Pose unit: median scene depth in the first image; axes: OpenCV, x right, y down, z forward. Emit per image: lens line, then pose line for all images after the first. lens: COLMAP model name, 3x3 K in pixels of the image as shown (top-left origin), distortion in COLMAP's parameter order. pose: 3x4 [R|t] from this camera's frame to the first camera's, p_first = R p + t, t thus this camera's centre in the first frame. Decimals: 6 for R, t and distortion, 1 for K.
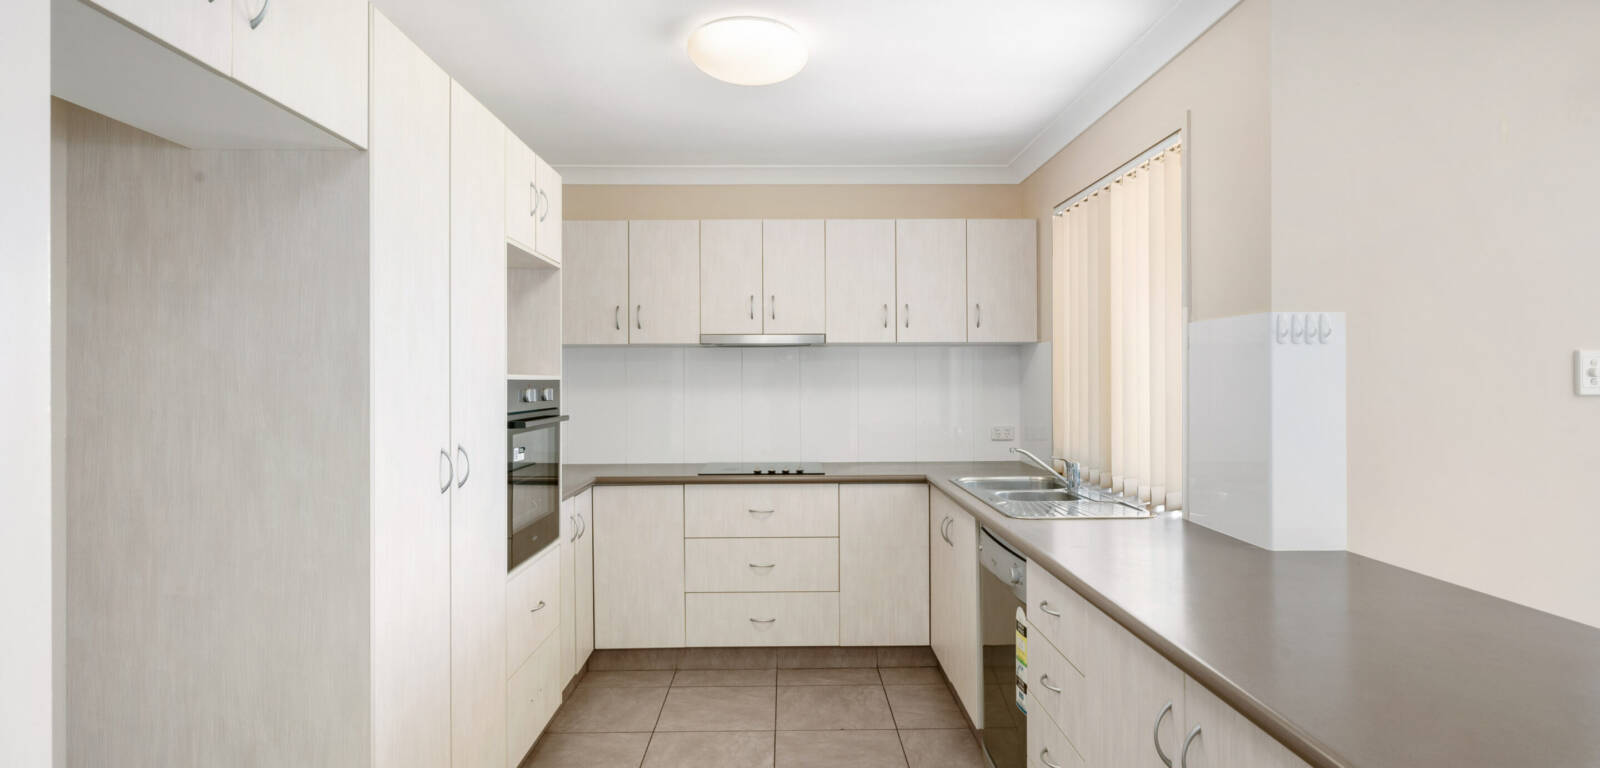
lens RADIAL K [[835.1, 0, 800.0], [0, 835.1, 384.0], [0, 0, 1]] dist [0.002037, 0.000285]
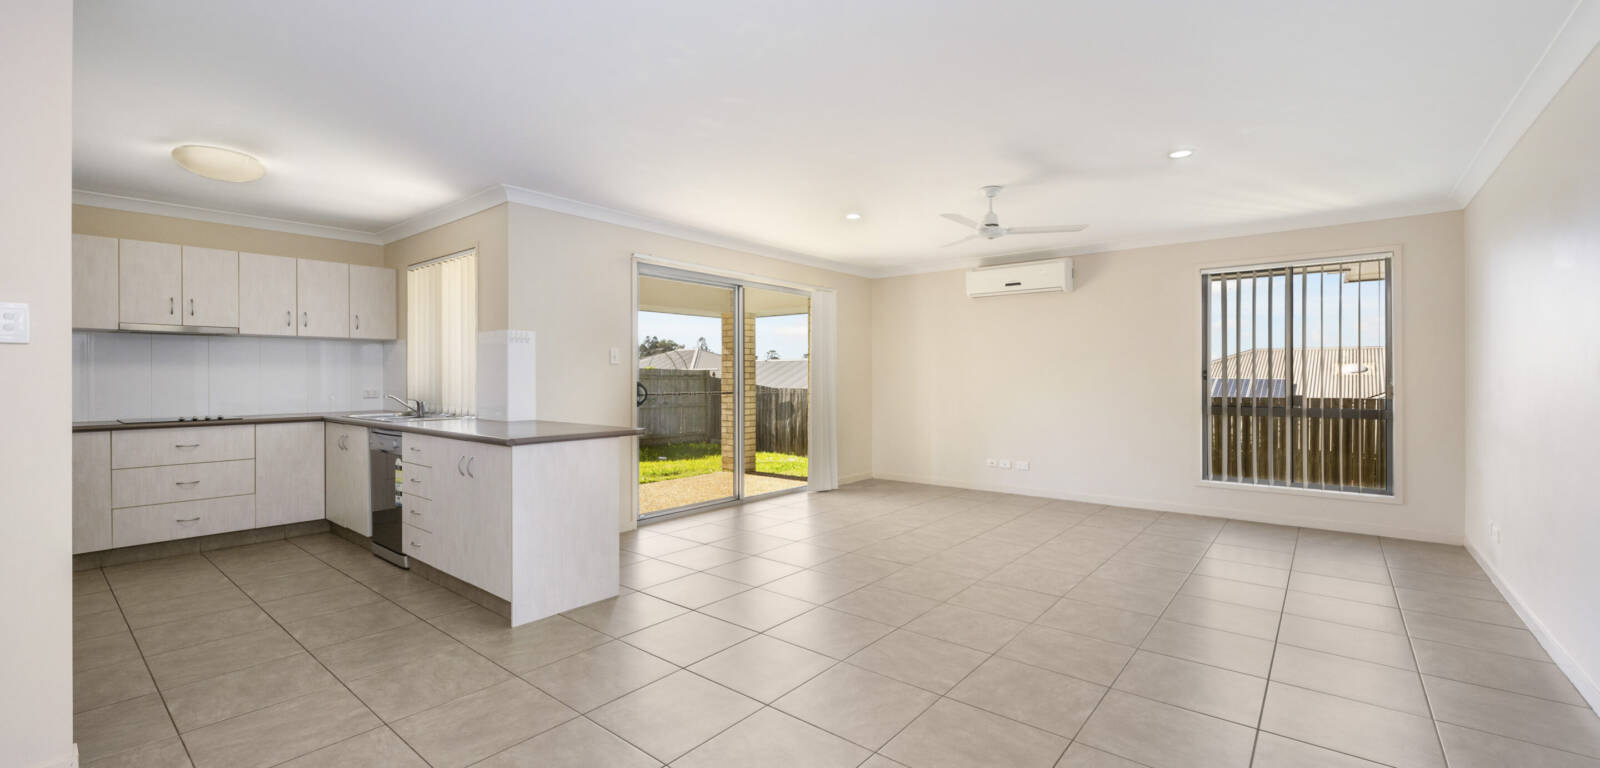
lens RADIAL K [[647.1, 0, 795.4], [0, 647.1, 370.8], [0, 0, 1]] dist [-0.000508, 0.000008]
pose [[0.650831, 0.008110, 0.759179, -0.214431], [0.004439, 0.999885, -0.014487, 0.041046], [-0.759209, 0.012799, 0.650721, -0.553316]]
